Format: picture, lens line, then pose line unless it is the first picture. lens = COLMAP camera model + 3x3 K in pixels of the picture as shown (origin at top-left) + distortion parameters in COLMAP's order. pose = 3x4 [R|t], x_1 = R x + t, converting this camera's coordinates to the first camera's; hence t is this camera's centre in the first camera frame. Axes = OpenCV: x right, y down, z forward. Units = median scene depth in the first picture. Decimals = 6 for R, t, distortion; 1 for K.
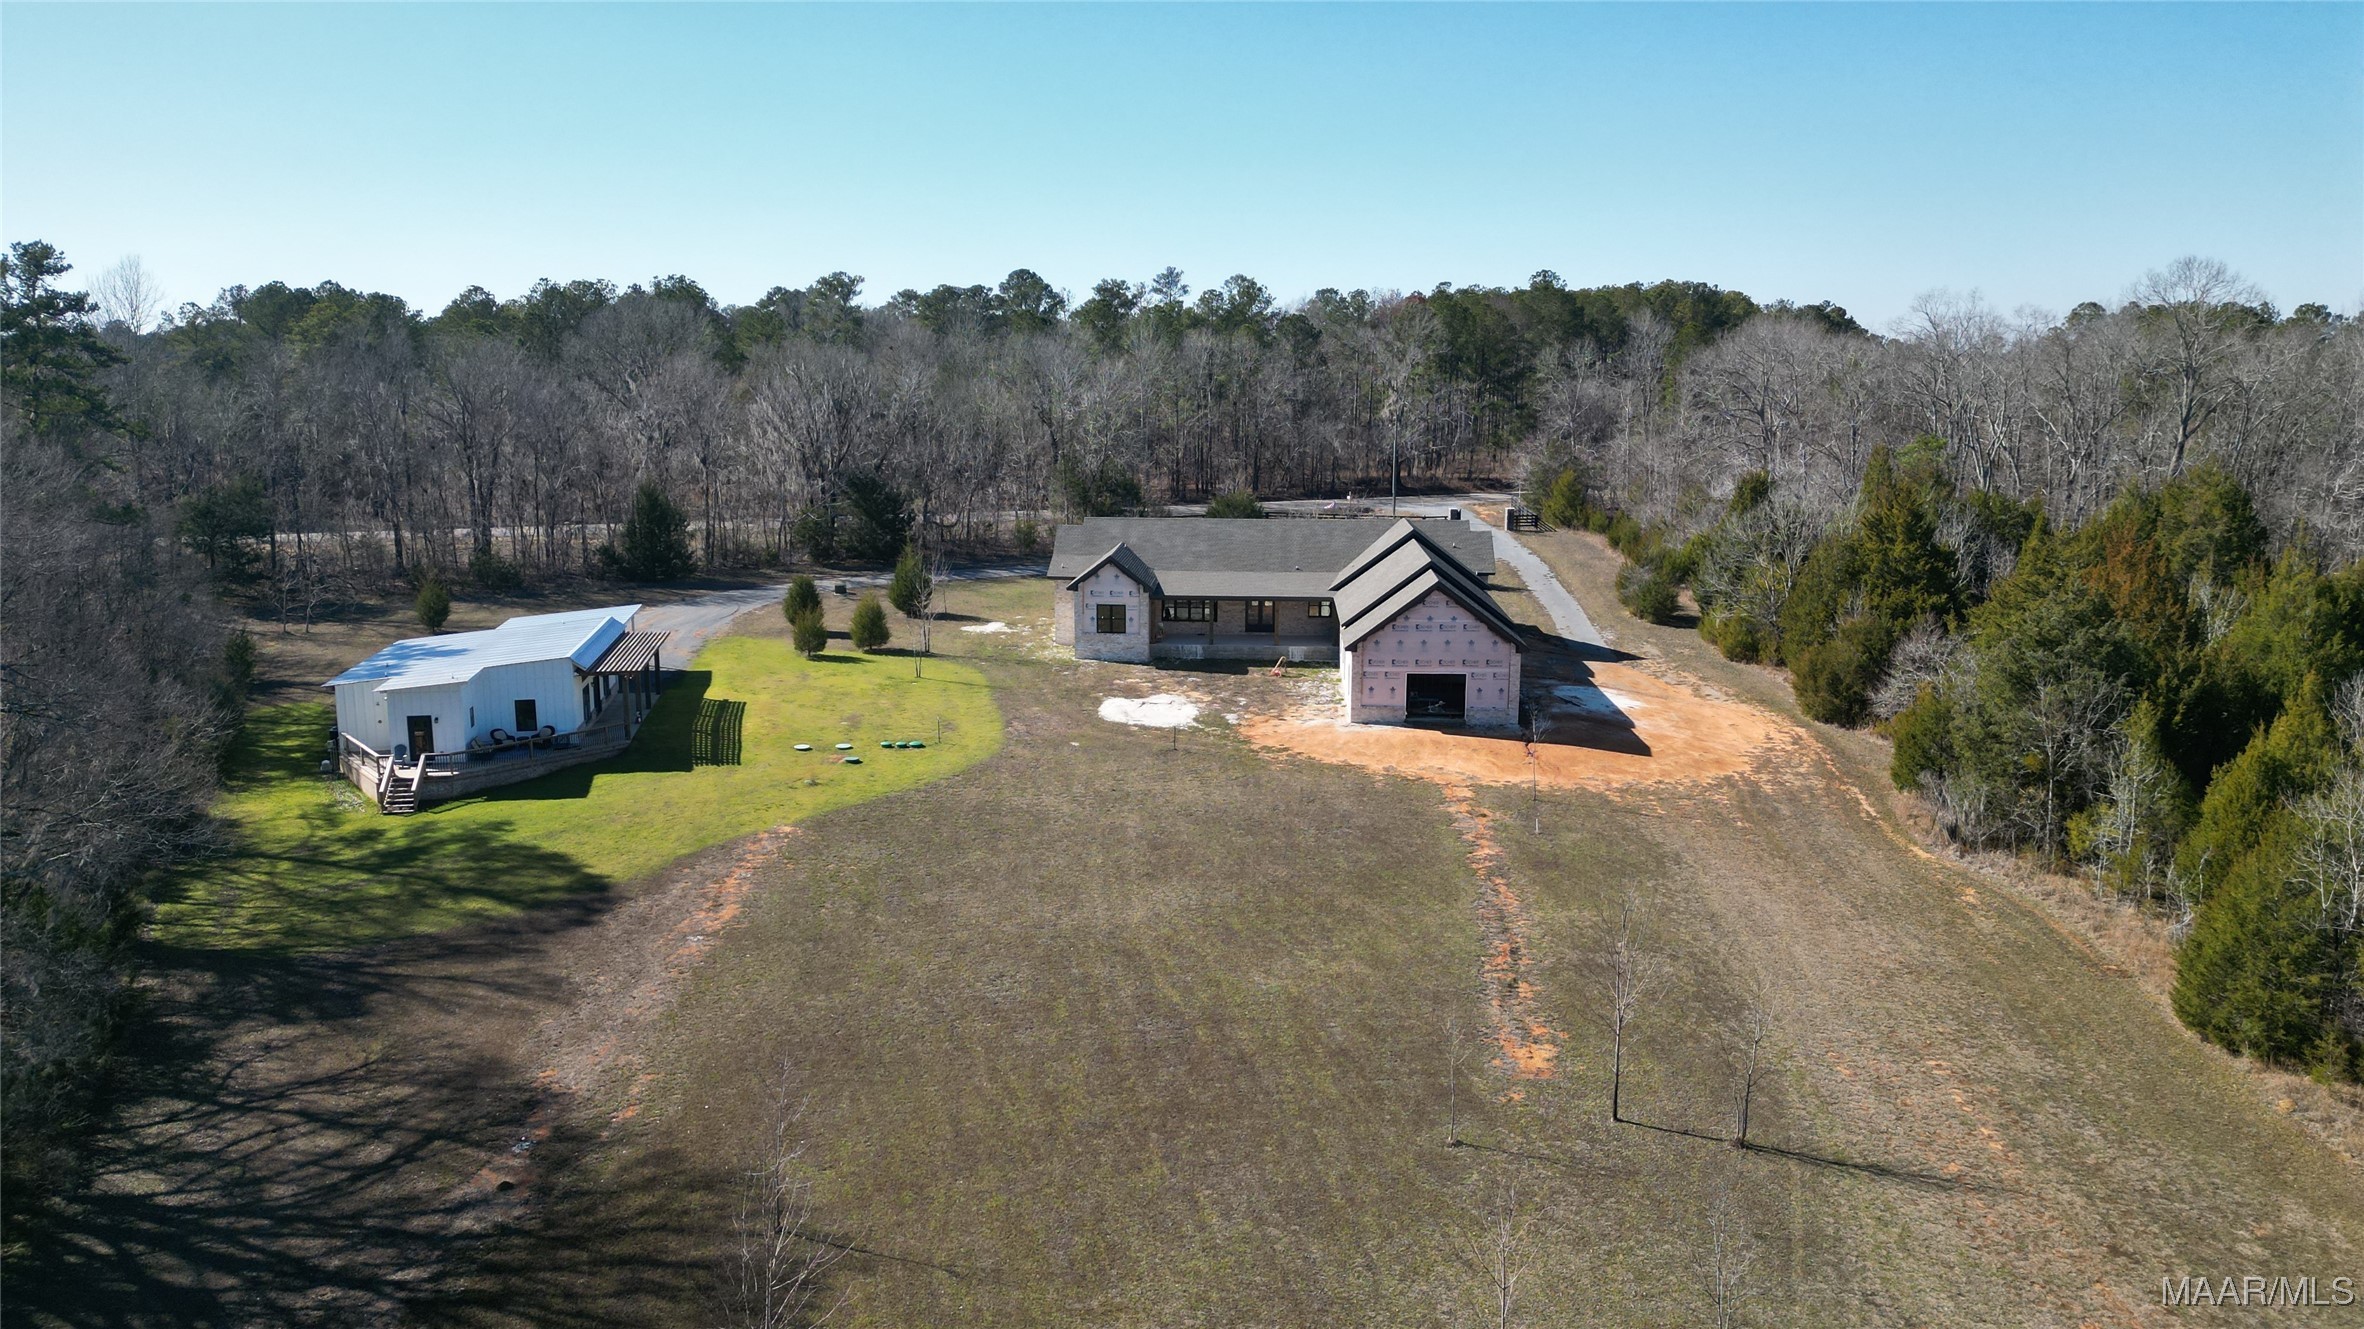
lens RADIAL K [[1636.7, 0, 1162.5], [0, 1636.7, 661.3], [0, 0, 1]] dist [0.077168, -0.068776]
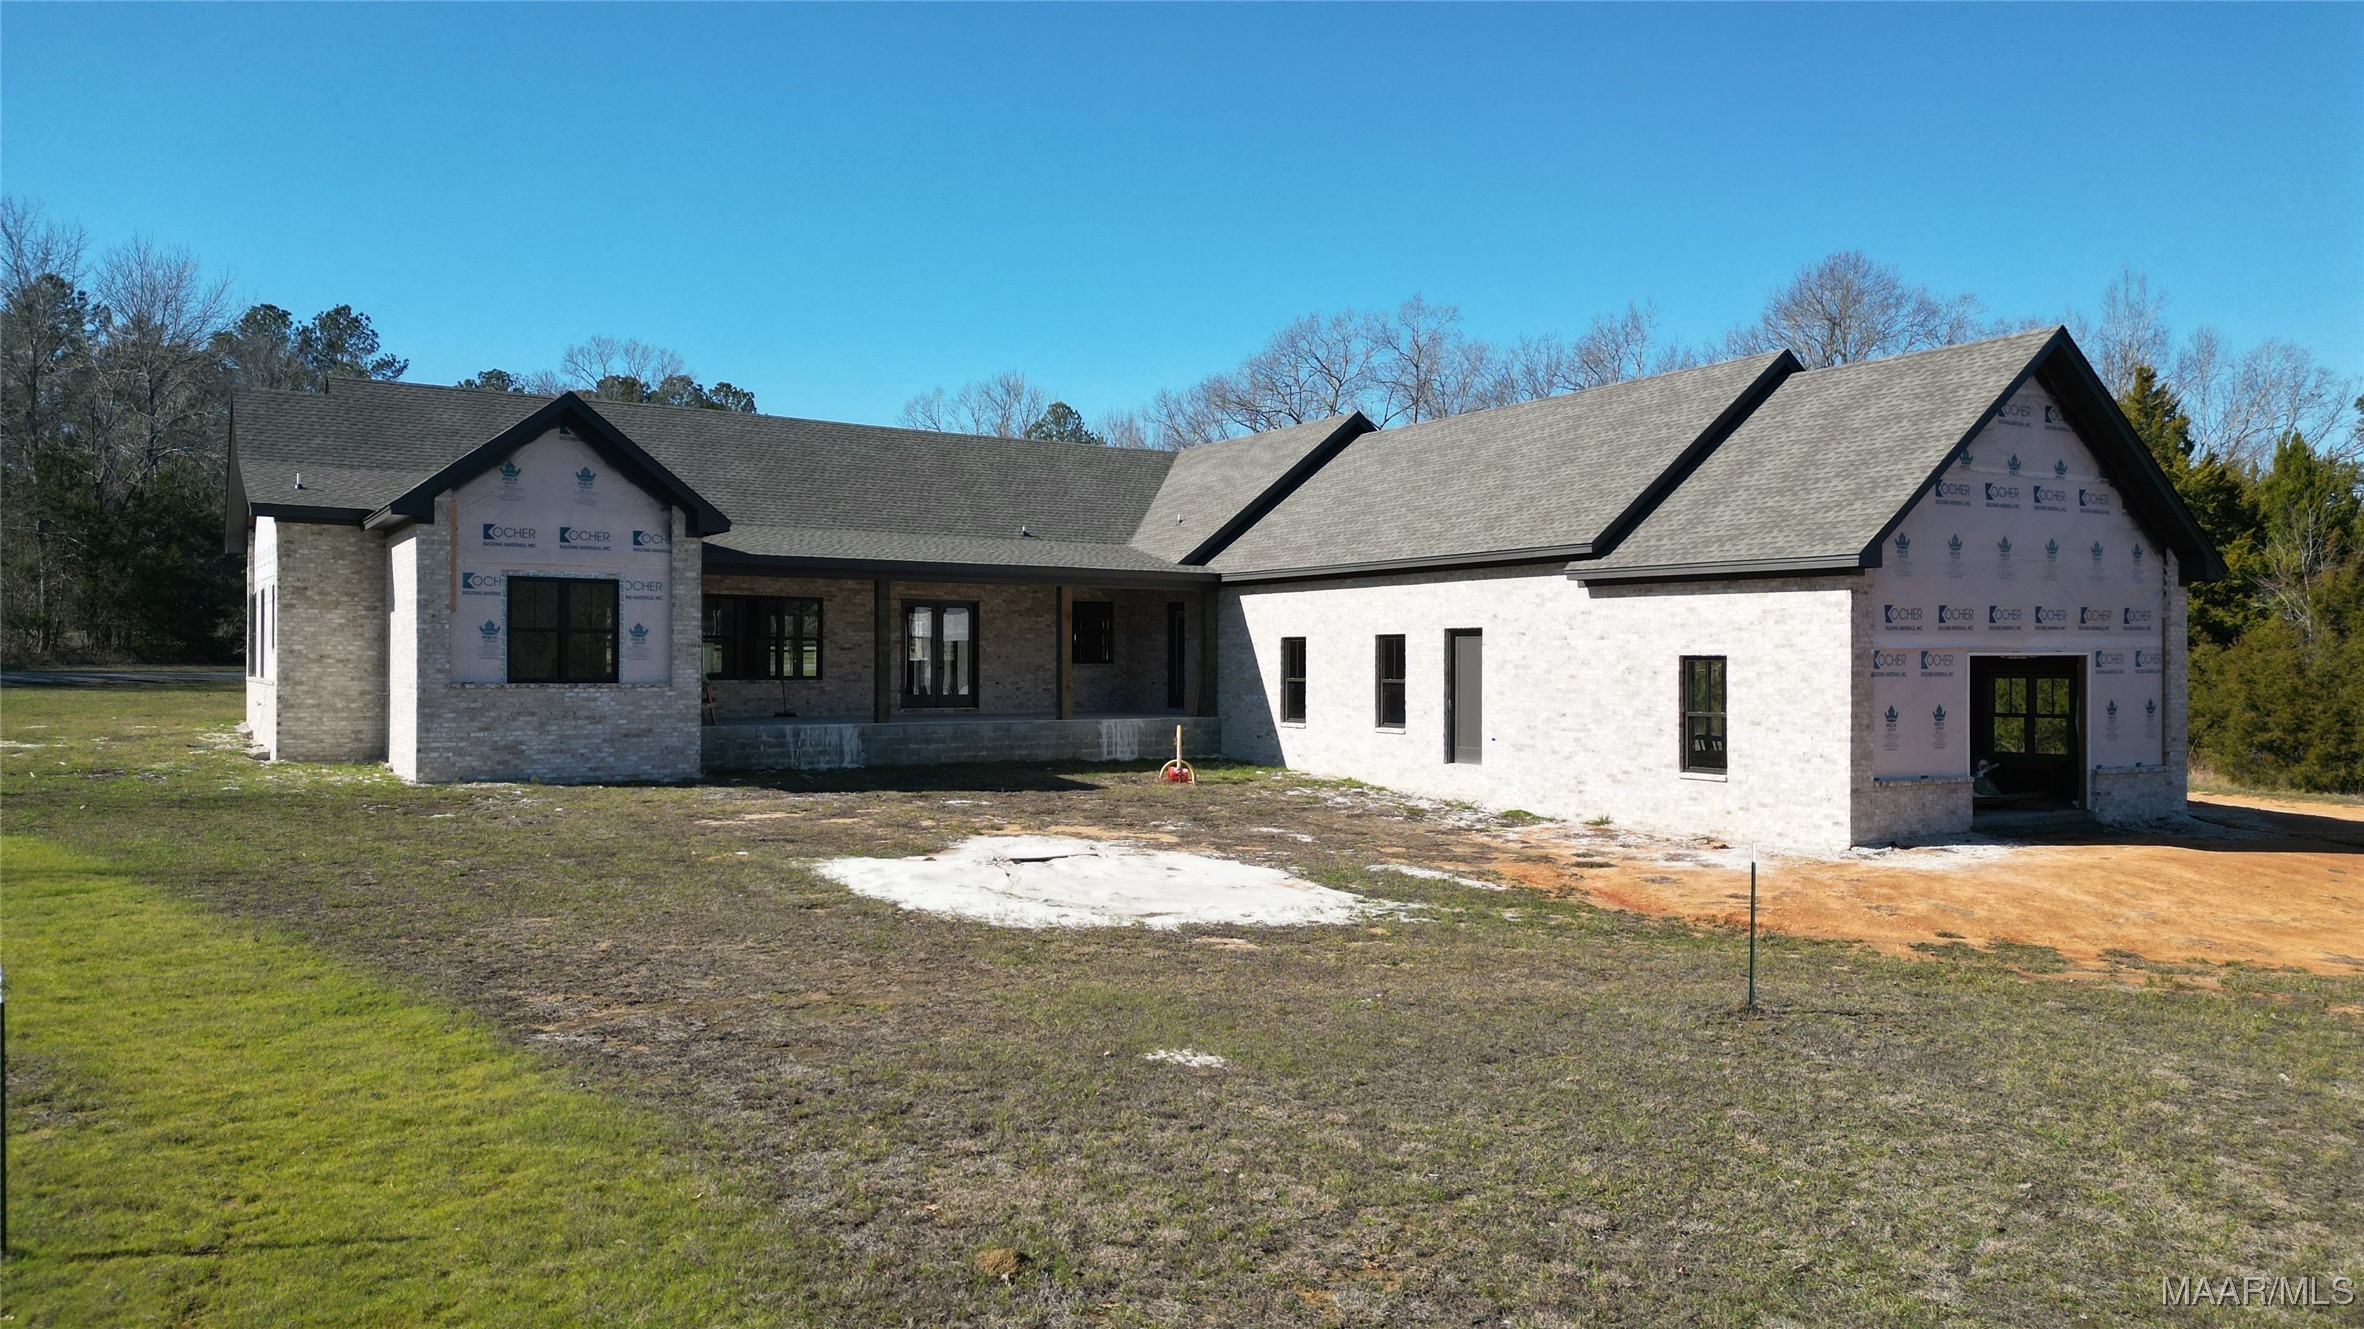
lens RADIAL K [[1643.2, 0, 1182.0], [0, 1643.2, 664.5], [0, 0, 1]] dist [0.073579, -0.072187]
pose [[0.807177, -0.001439, 0.590308, -0.133104], [0.105039, 0.984389, -0.141228, 0.035580], [-0.580889, 0.176001, 0.794727, 0.849812]]
